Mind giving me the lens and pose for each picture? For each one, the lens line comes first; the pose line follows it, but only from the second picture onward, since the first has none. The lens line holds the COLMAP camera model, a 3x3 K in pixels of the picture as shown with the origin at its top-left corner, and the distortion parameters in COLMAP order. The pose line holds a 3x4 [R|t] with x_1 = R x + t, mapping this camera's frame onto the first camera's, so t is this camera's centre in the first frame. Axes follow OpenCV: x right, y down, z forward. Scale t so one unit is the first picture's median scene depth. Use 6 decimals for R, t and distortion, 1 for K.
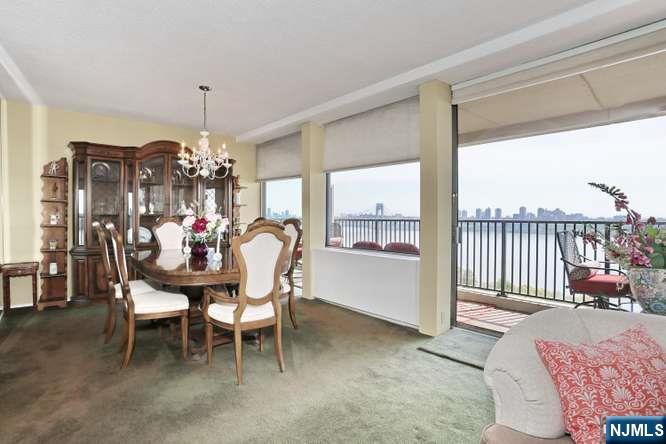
lens RADIAL K [[347.9, 0, 333.0], [0, 347.9, 222.0], [0, 0, 1]] dist [-0.086147, 0.000077]
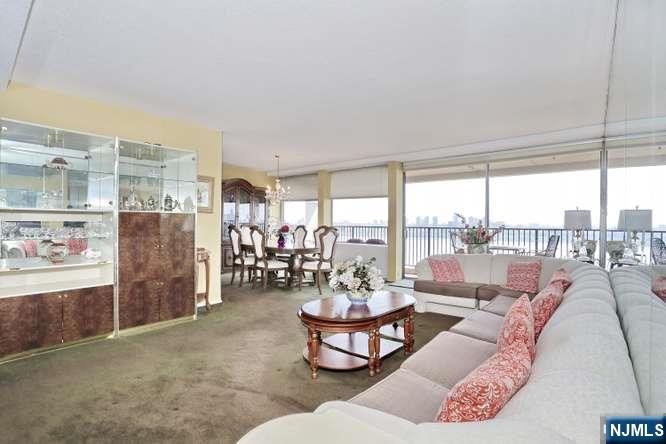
lens RADIAL K [[322.6, 0, 330.3], [0, 322.6, 220.3], [0, 0, 1]] dist [-0.071276, 0.028632]
pose [[0.991835, 0.008576, 0.127237, -0.270301], [-0.005836, 0.999743, -0.021891, -0.001394], [-0.127392, 0.020970, 0.991631, -0.703579]]
